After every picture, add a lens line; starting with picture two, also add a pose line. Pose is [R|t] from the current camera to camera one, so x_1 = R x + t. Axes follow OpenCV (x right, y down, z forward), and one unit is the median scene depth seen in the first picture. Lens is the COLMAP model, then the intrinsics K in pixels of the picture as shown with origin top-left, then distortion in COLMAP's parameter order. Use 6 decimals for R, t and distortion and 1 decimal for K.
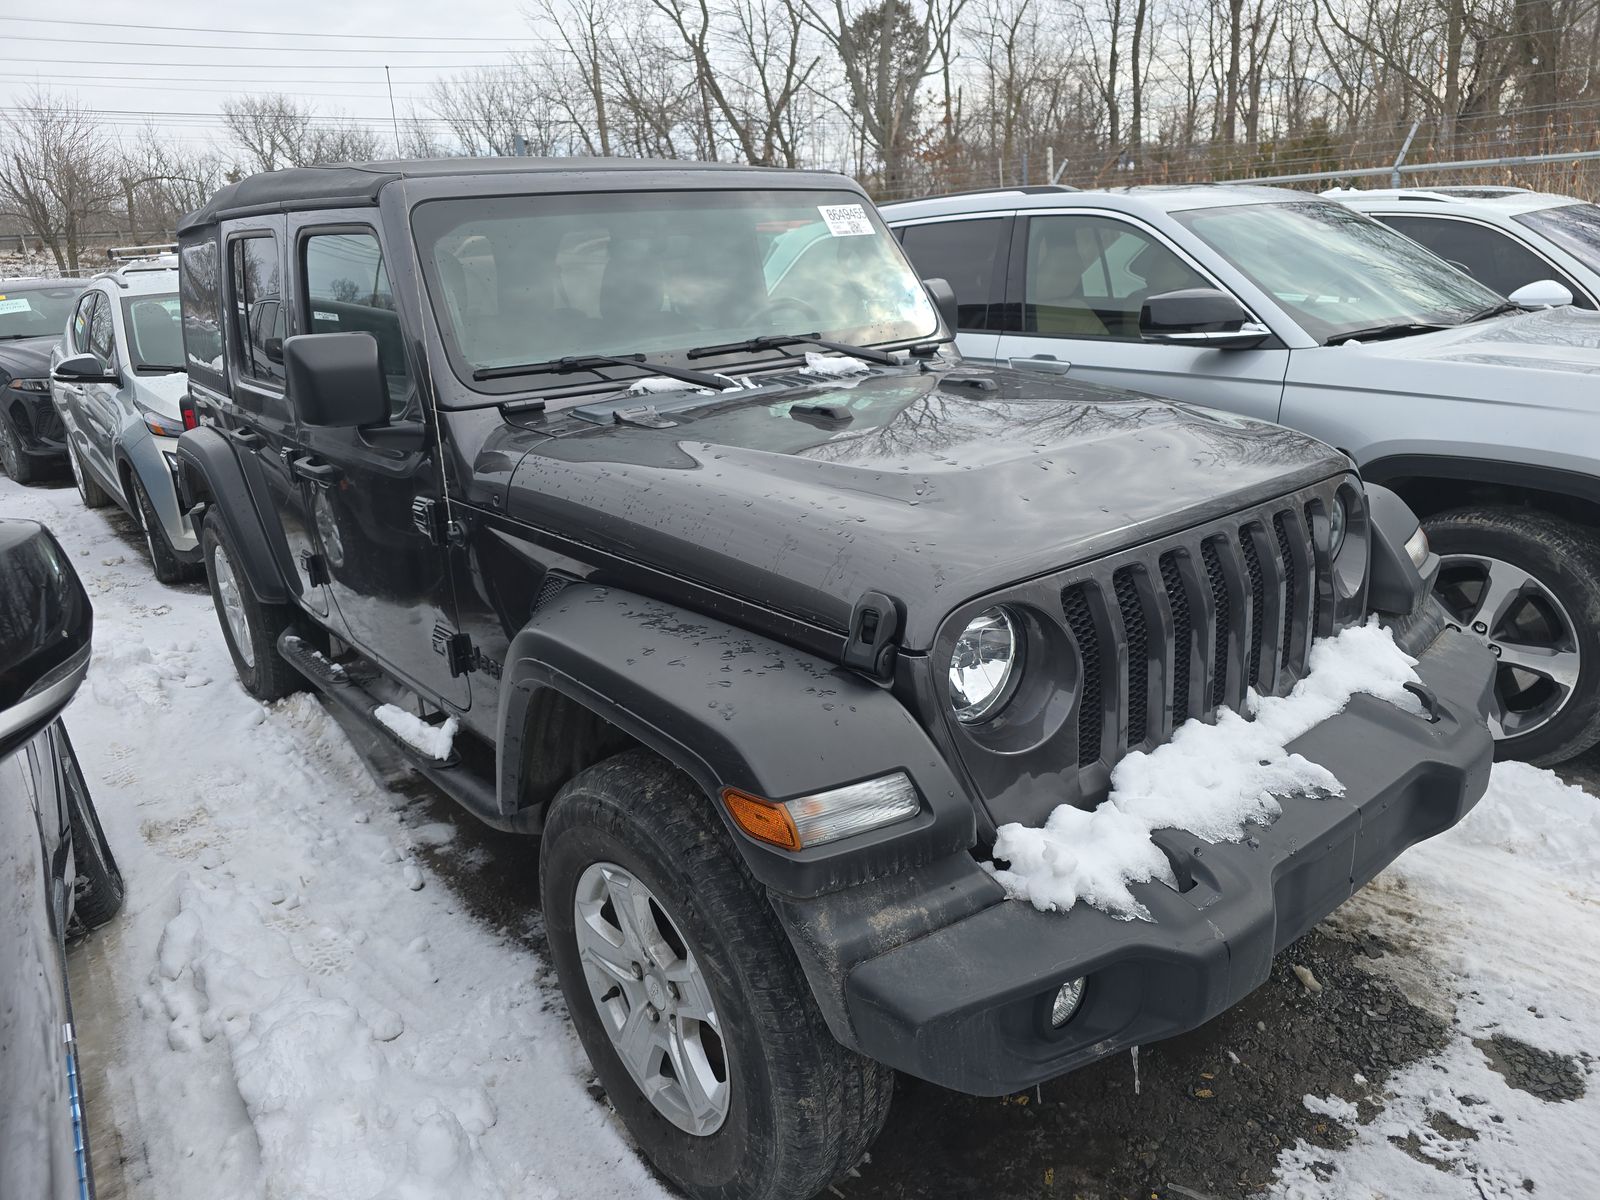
lens RADIAL K [[1074.9, 0, 800.0], [0, 1074.9, 600.0], [0, 0, 1]] dist [0.048386, -0.031885]
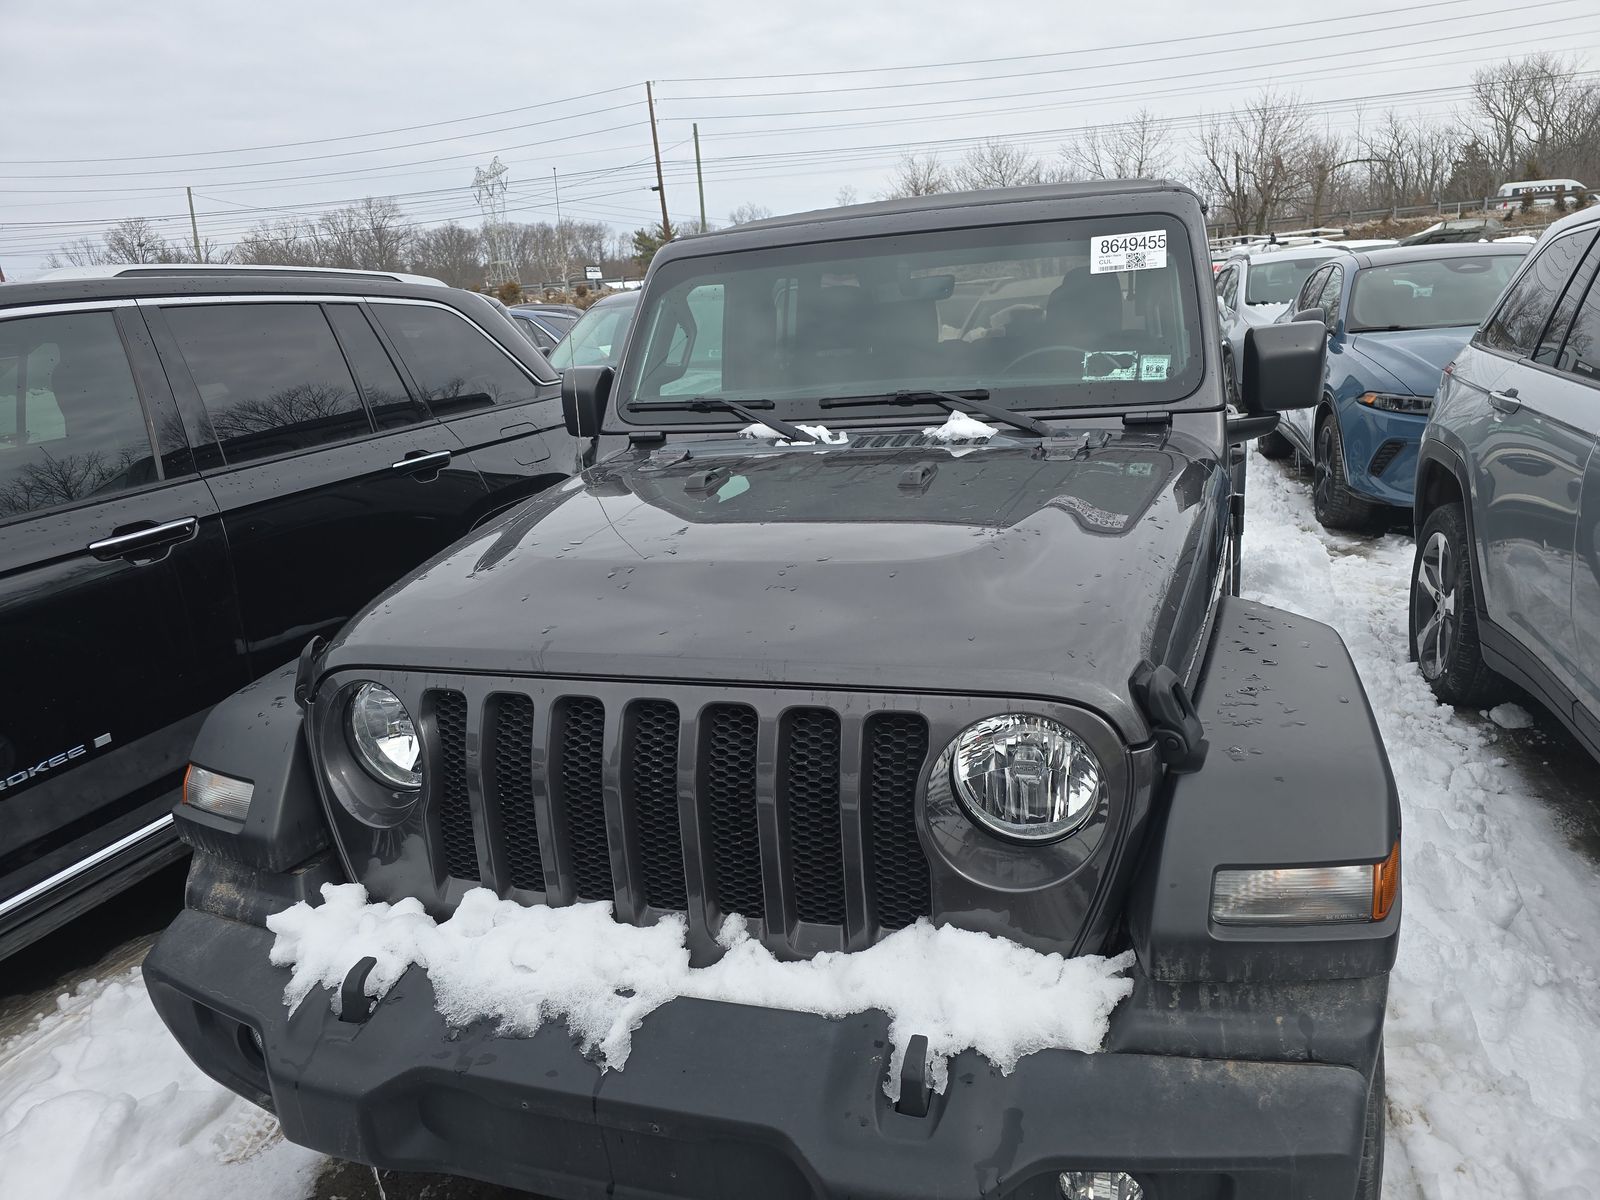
lens RADIAL K [[1070.0, 0, 800.0], [0, 1070.0, 600.0], [0, 0, 1]] dist [0.045790, -0.036218]
pose [[0.552253, 0.241067, -0.798062, 0.973574], [-0.223765, 0.965016, 0.136654, -0.244979], [0.803085, 0.103111, 0.586875, 0.556967]]
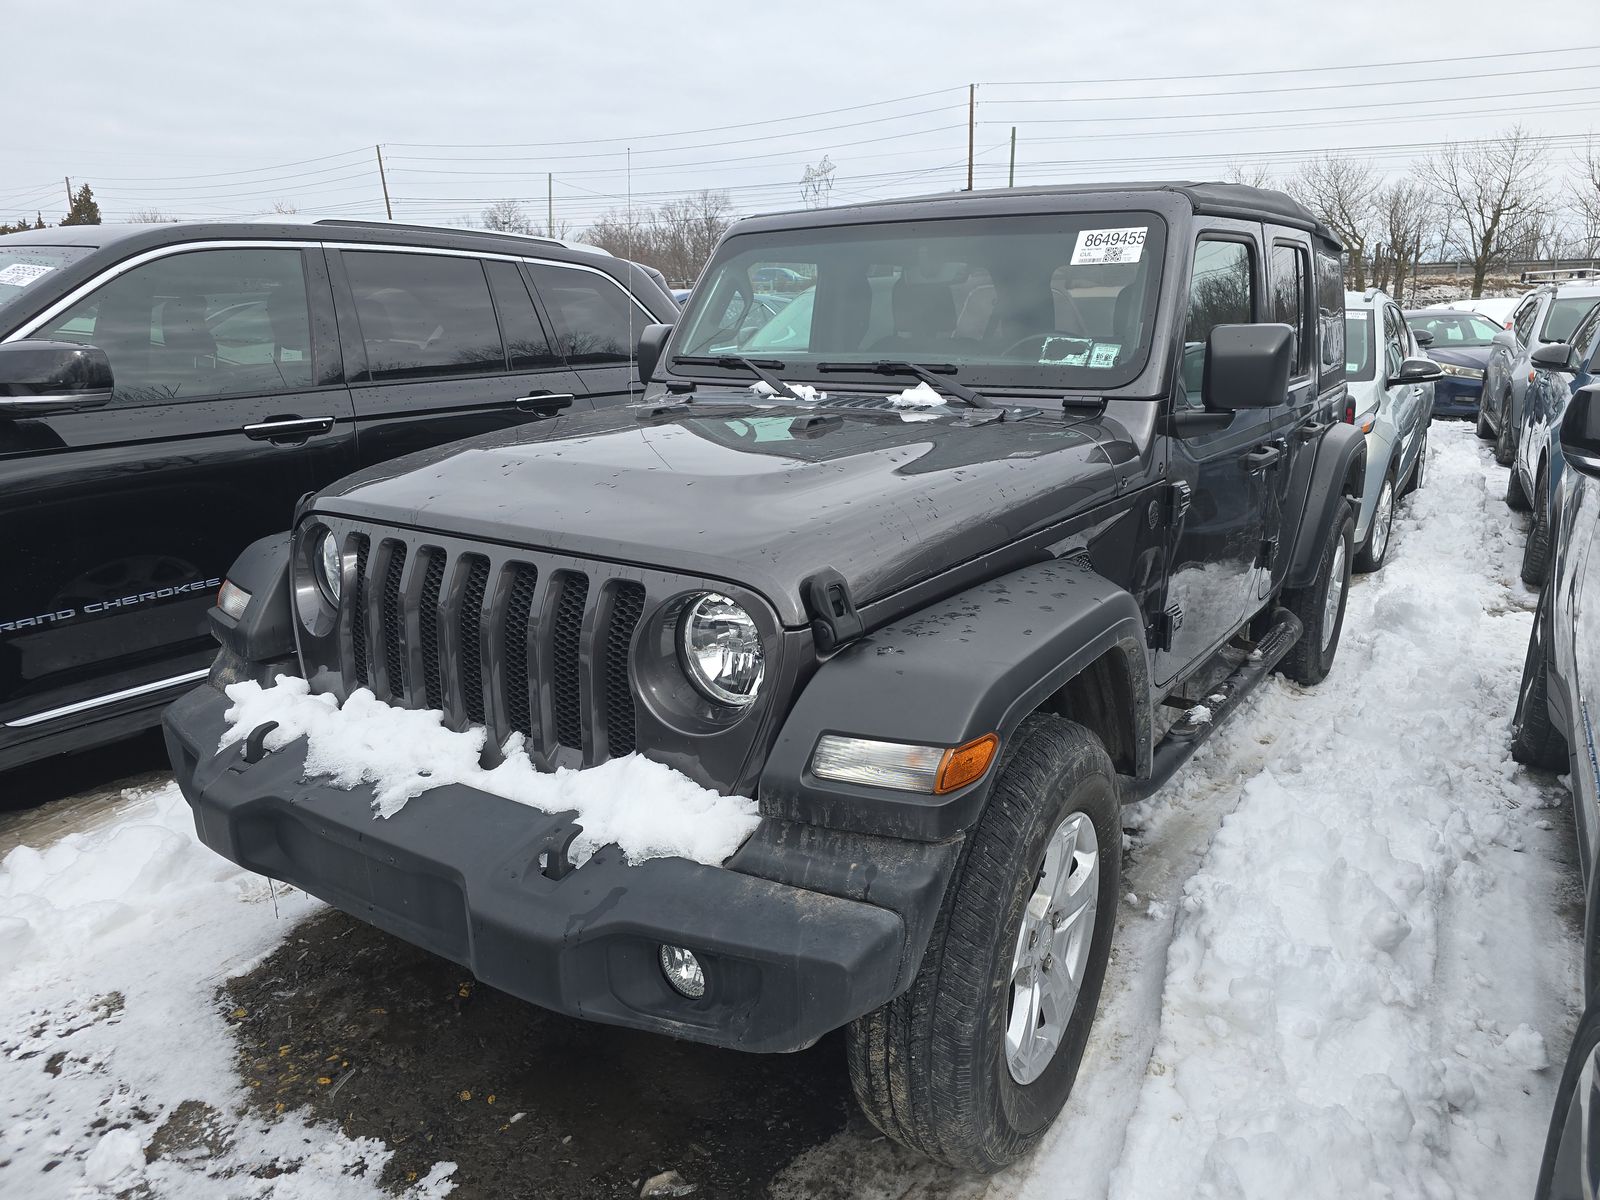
lens RADIAL K [[1070.0, 0, 800.0], [0, 1070.0, 600.0], [0, 0, 1]] dist [0.045790, -0.036218]
pose [[0.304714, 0.299006, -0.904292, 1.293897], [-0.314293, 0.927829, 0.200883, -0.295439], [0.899094, 0.223001, 0.376698, 0.822081]]
